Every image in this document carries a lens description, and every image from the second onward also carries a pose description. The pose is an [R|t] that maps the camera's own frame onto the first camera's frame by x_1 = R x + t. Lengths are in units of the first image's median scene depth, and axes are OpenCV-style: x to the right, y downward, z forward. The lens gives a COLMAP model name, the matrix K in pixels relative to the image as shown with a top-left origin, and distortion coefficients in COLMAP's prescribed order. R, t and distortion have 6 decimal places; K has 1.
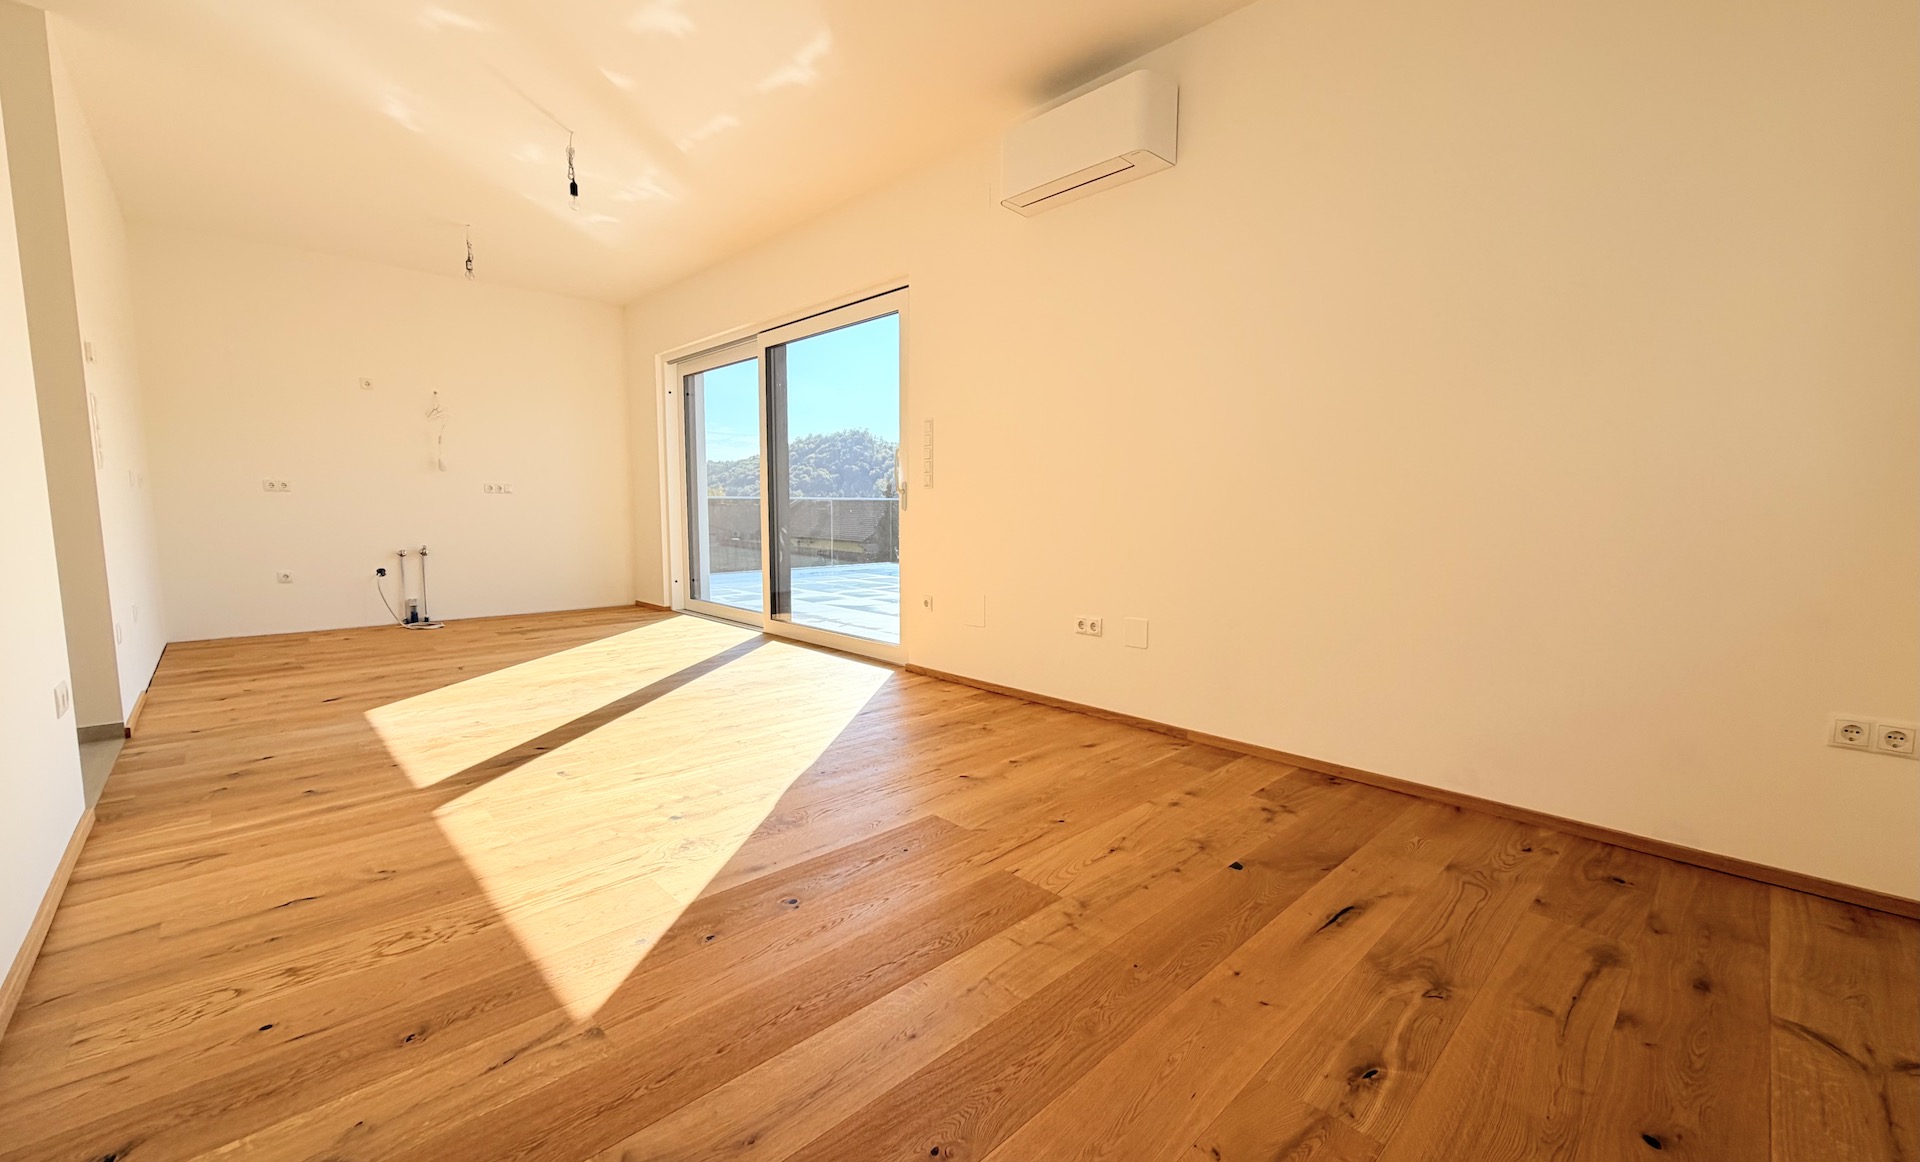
lens RADIAL K [[757.1, 0, 923.7], [0, 757.1, 581.0], [0, 0, 1]] dist [-0.000800, -0.000071]
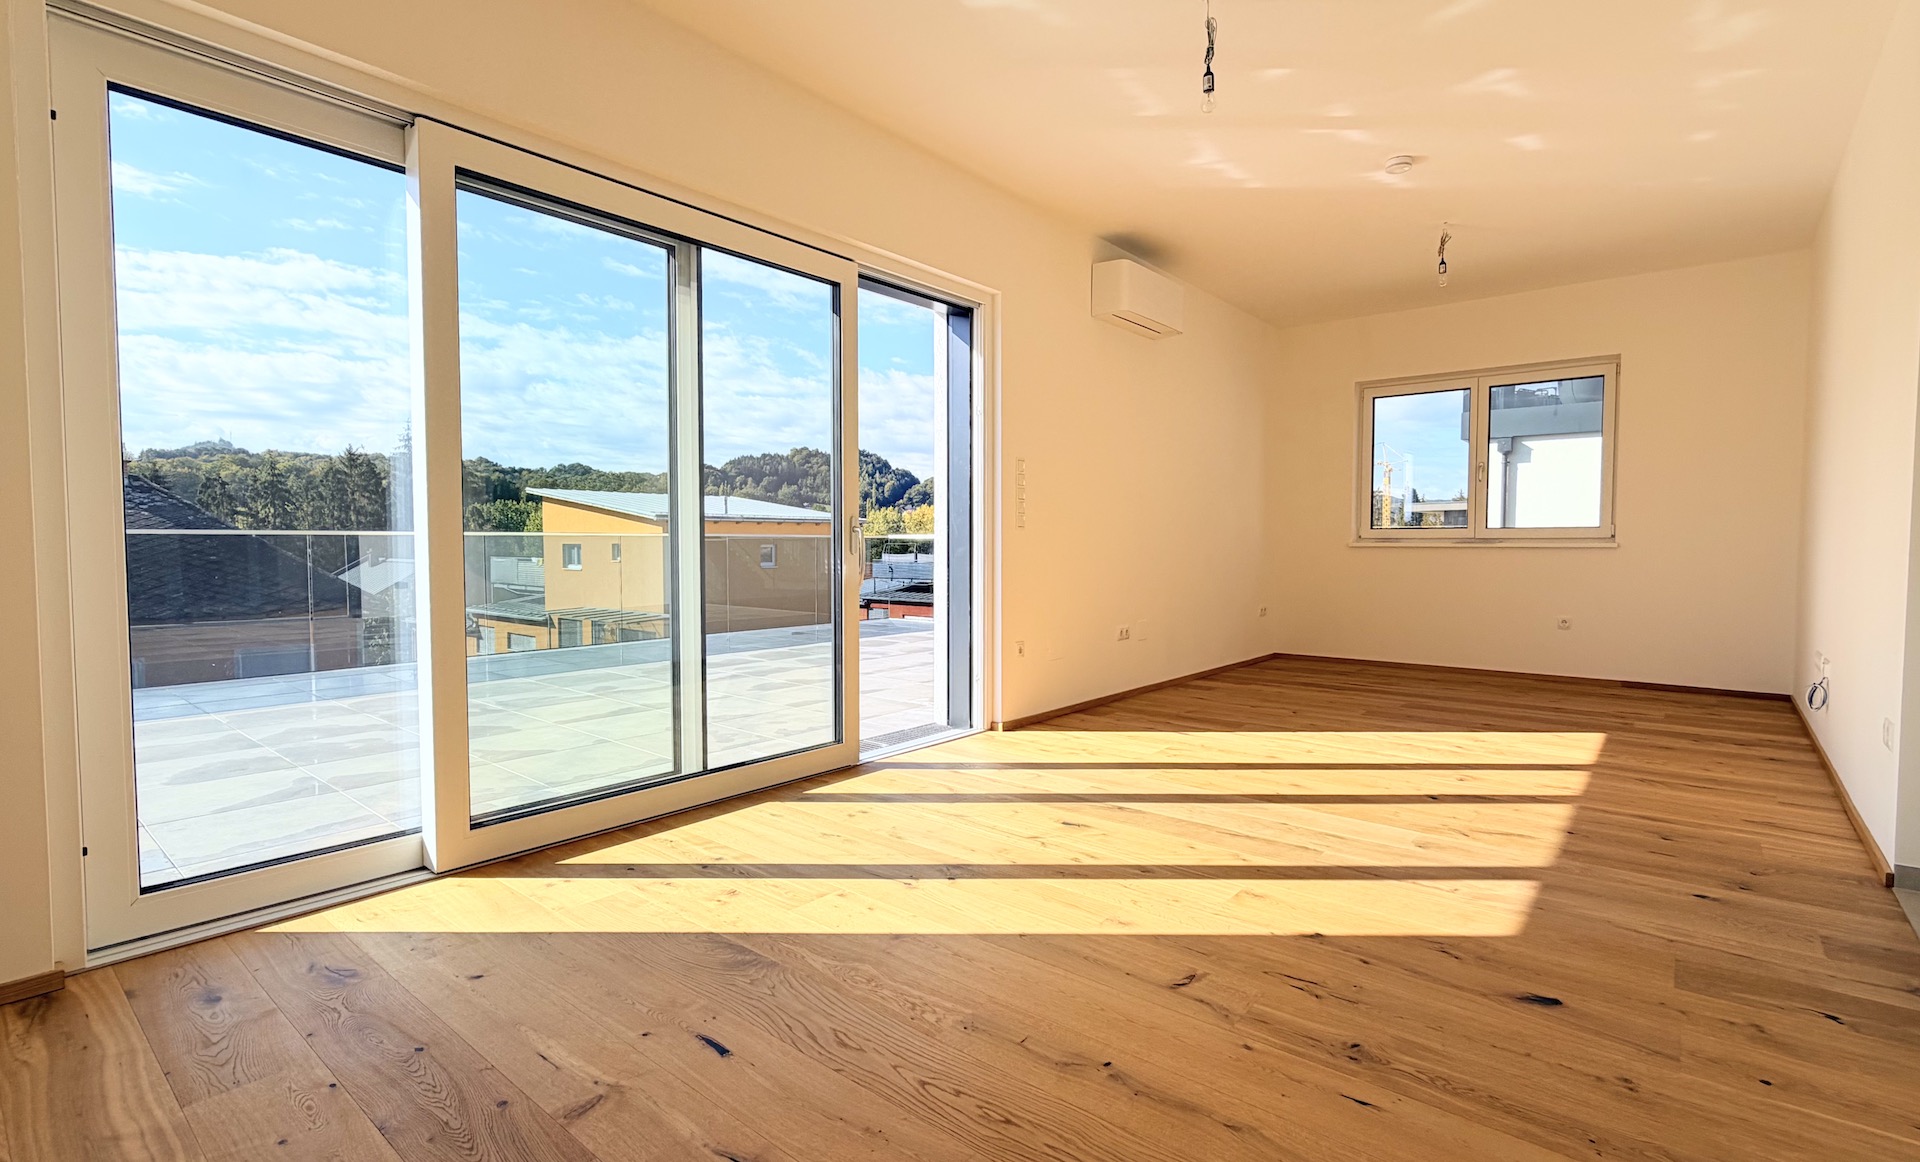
lens RADIAL K [[882.2, 0, 960.0], [0, 882.2, 581.0], [0, 0, 1]] dist [-0.000048, 0.000039]
pose [[-0.139924, -0.042904, 0.989232, -0.580710], [0.092548, 0.994121, 0.056207, -0.069289], [-0.985828, 0.099416, -0.135131, 0.652180]]
